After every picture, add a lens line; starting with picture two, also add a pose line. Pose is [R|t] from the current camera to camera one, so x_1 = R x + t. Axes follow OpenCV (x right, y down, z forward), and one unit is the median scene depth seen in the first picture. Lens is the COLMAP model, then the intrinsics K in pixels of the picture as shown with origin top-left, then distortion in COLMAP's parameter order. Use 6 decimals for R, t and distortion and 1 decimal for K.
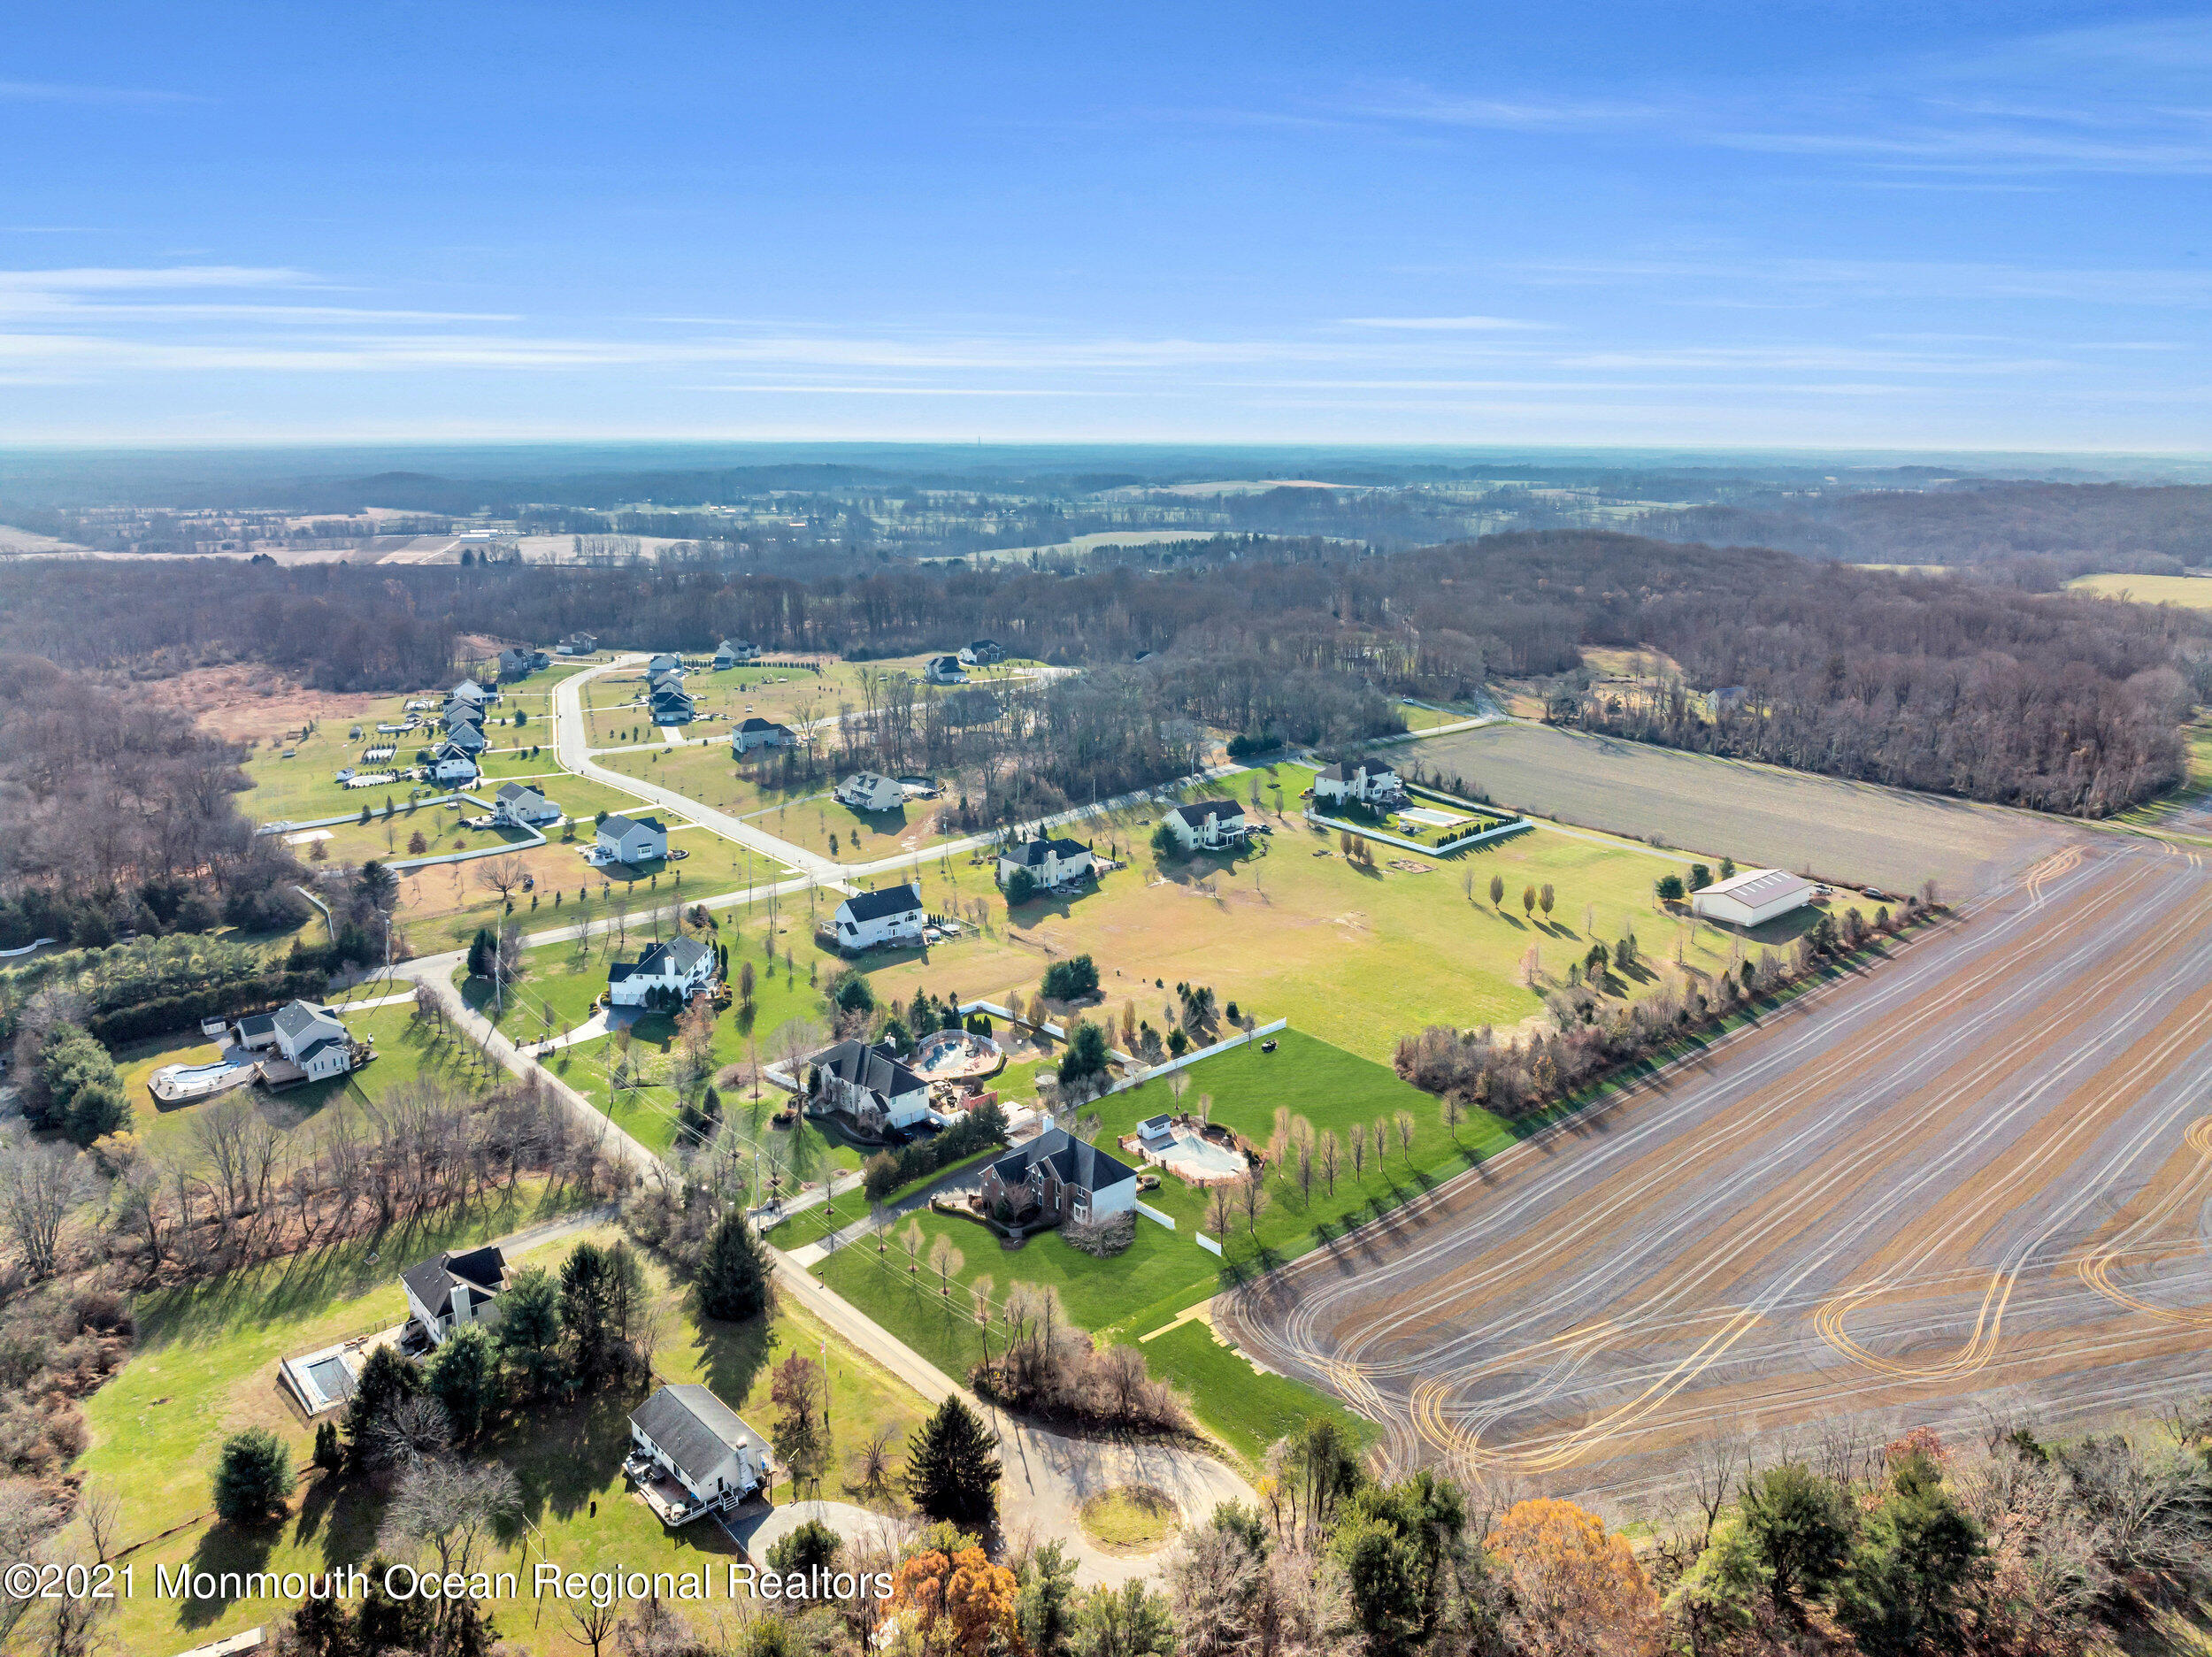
lens RADIAL K [[1558.0, 0, 1106.0], [0, 1558.0, 828.5], [0, 0, 1]] dist [-0.031370, -0.001034]
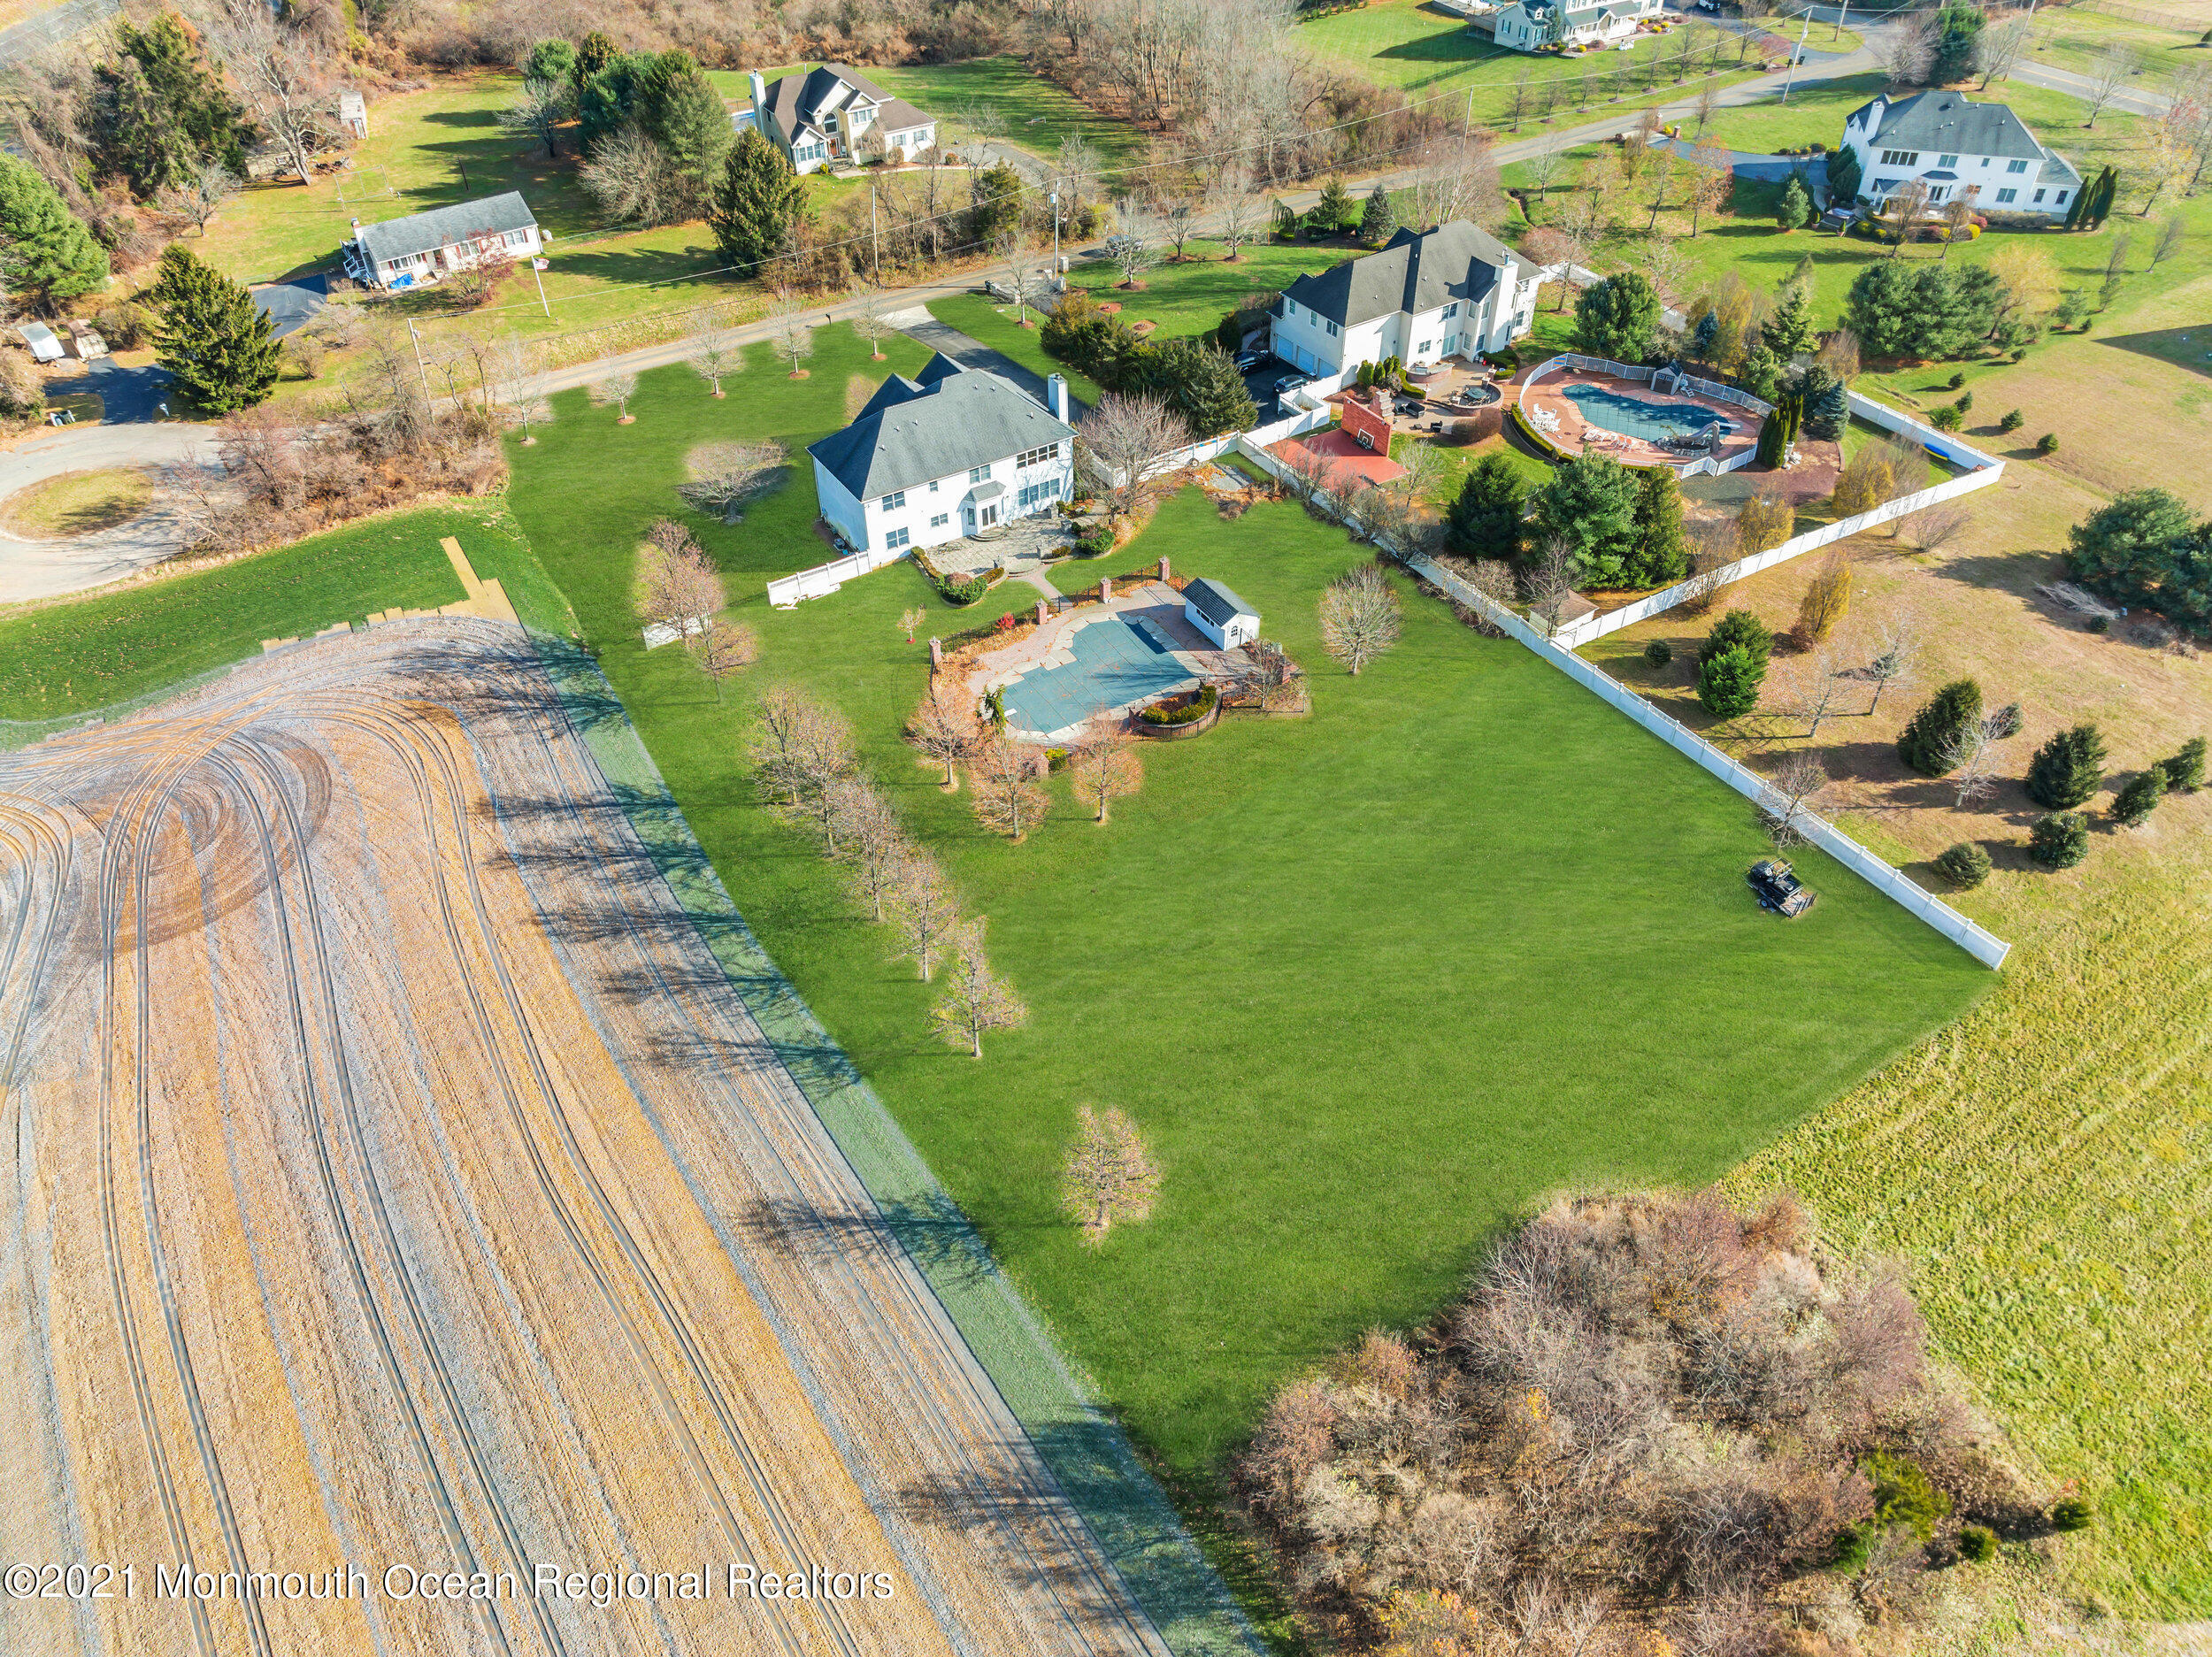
lens RADIAL K [[1558.0, 0, 1106.0], [0, 1558.0, 828.5], [0, 0, 1]] dist [-0.031370, -0.001034]
pose [[-0.155361, 0.665498, -0.730052, 0.376721], [-0.242180, 0.690814, 0.681267, -0.047955], [0.957712, 0.282646, 0.053845, 0.945929]]
